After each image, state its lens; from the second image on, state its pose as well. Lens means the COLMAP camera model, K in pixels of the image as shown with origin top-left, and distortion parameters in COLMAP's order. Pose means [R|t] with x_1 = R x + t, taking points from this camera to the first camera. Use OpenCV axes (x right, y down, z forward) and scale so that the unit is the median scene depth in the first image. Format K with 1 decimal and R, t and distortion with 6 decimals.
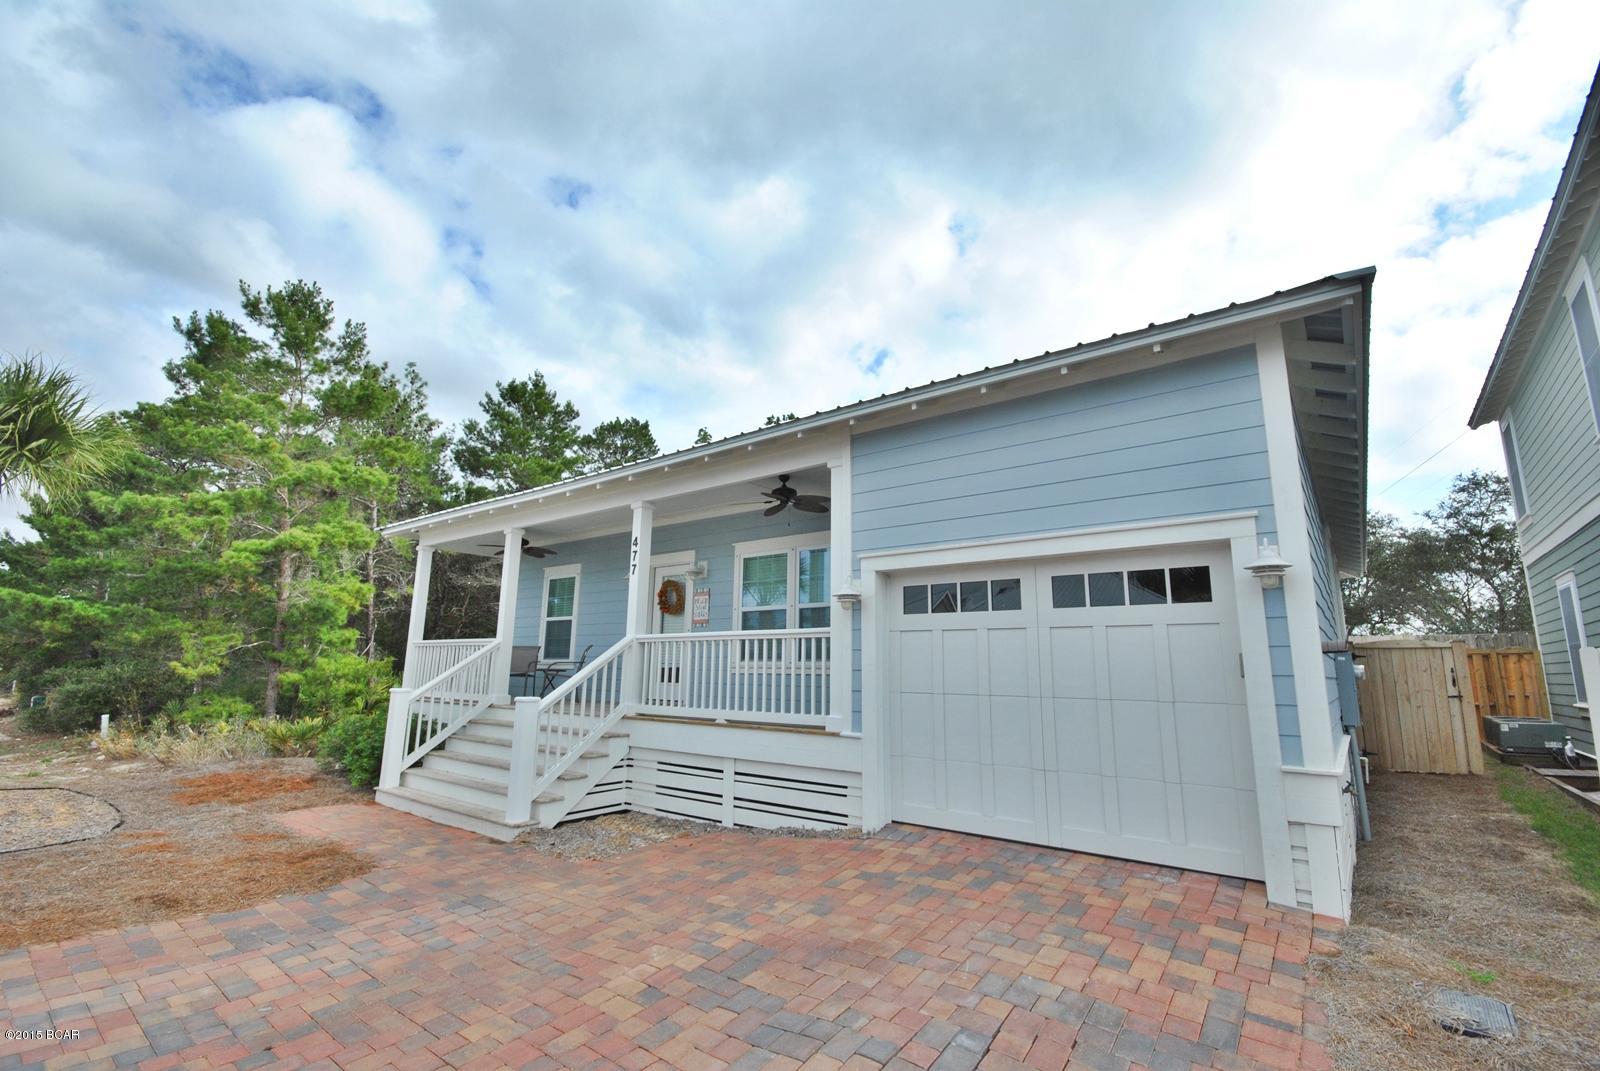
lens RADIAL K [[704.7, 0, 794.2], [0, 704.7, 529.3], [0, 0, 1]] dist [0.006589, 0.000289]
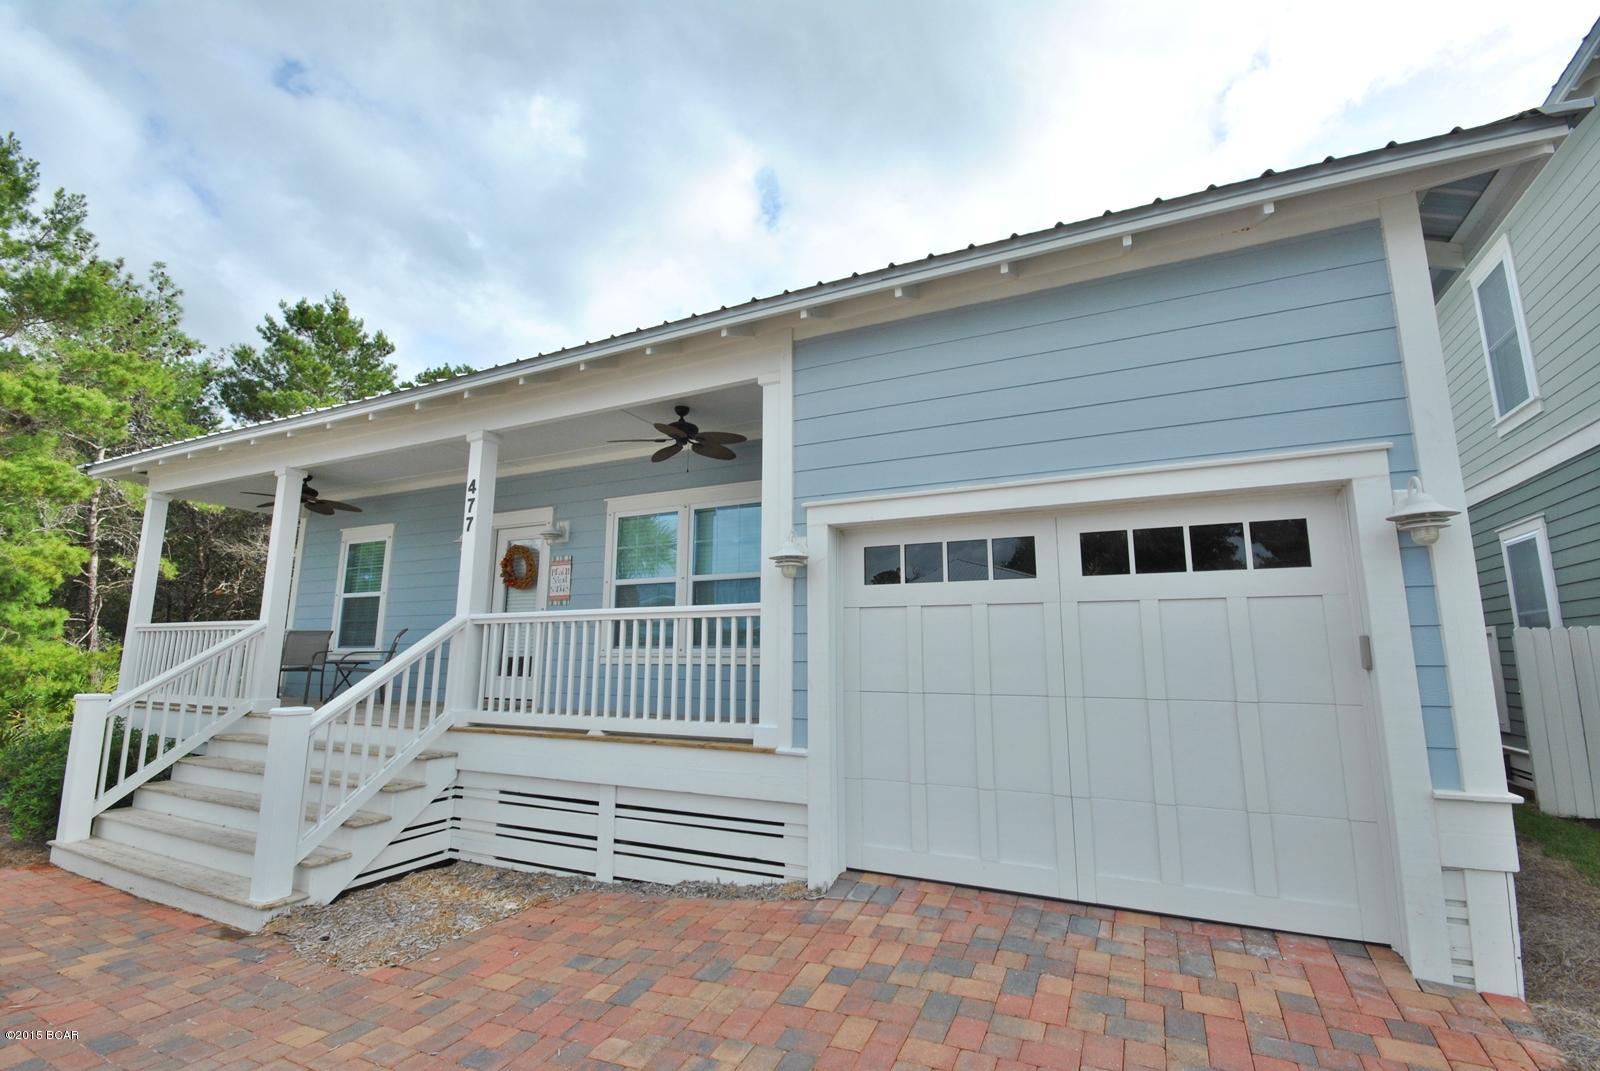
lens RADIAL K [[704.2, 0, 794.9], [0, 704.2, 531.8], [0, 0, 1]] dist [0.017182, -0.014351]
pose [[0.977258, 0.024582, 0.210624, -0.062904], [-0.030410, 0.999238, 0.024473, 0.043462], [-0.209862, -0.030322, 0.977261, 0.262630]]
